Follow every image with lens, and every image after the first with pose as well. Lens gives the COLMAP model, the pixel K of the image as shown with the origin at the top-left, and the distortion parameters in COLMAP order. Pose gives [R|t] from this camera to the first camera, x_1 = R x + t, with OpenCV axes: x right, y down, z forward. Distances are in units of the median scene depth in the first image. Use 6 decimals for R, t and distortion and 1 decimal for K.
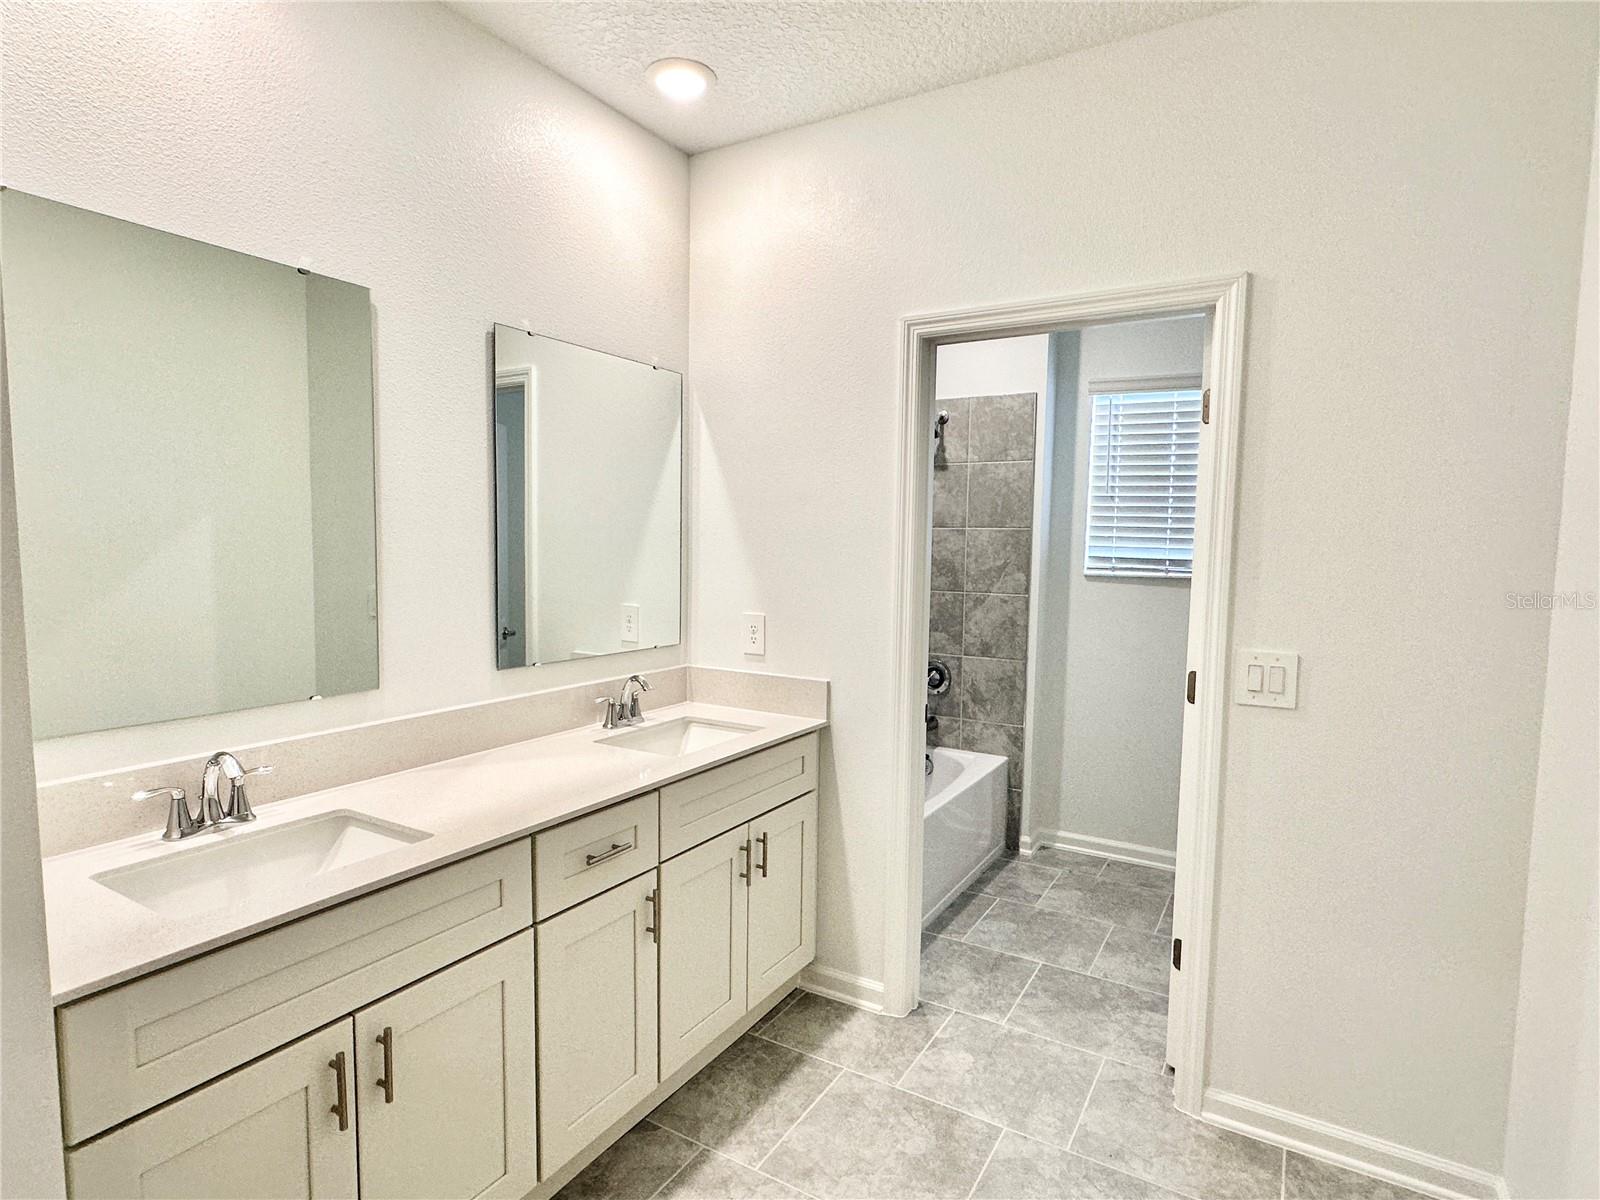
lens RADIAL K [[858.7, 0, 804.2], [0, 858.7, 605.5], [0, 0, 1]] dist [-0.004478, 0.000070]
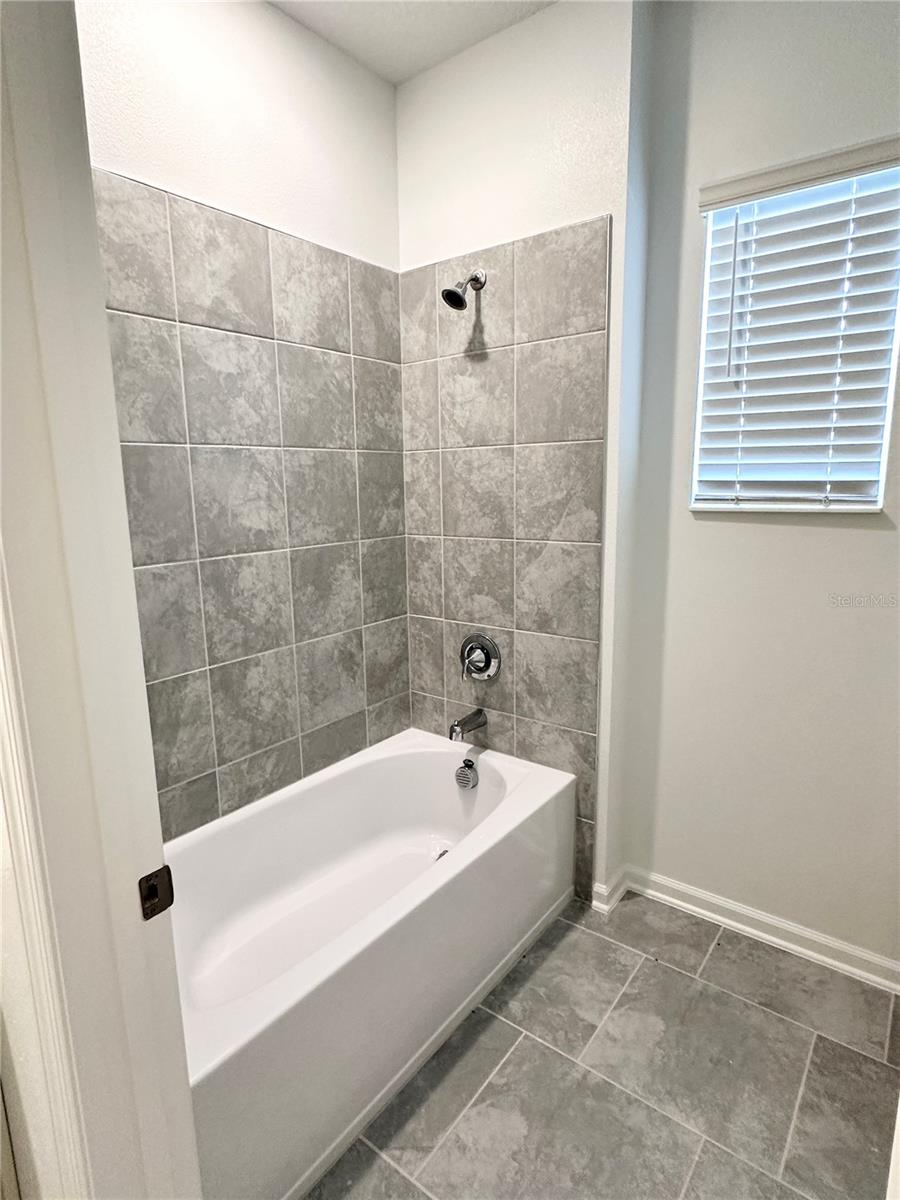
lens RADIAL K [[644.0, 0, 449.4], [0, 644.0, 594.5], [0, 0, 1]] dist [-0.004478, 0.000070]
pose [[0.991621, -0.009249, -0.128853, 0.205210], [0.021913, 0.995023, 0.097211, -0.023490], [0.127313, -0.099220, 0.986887, 0.485253]]
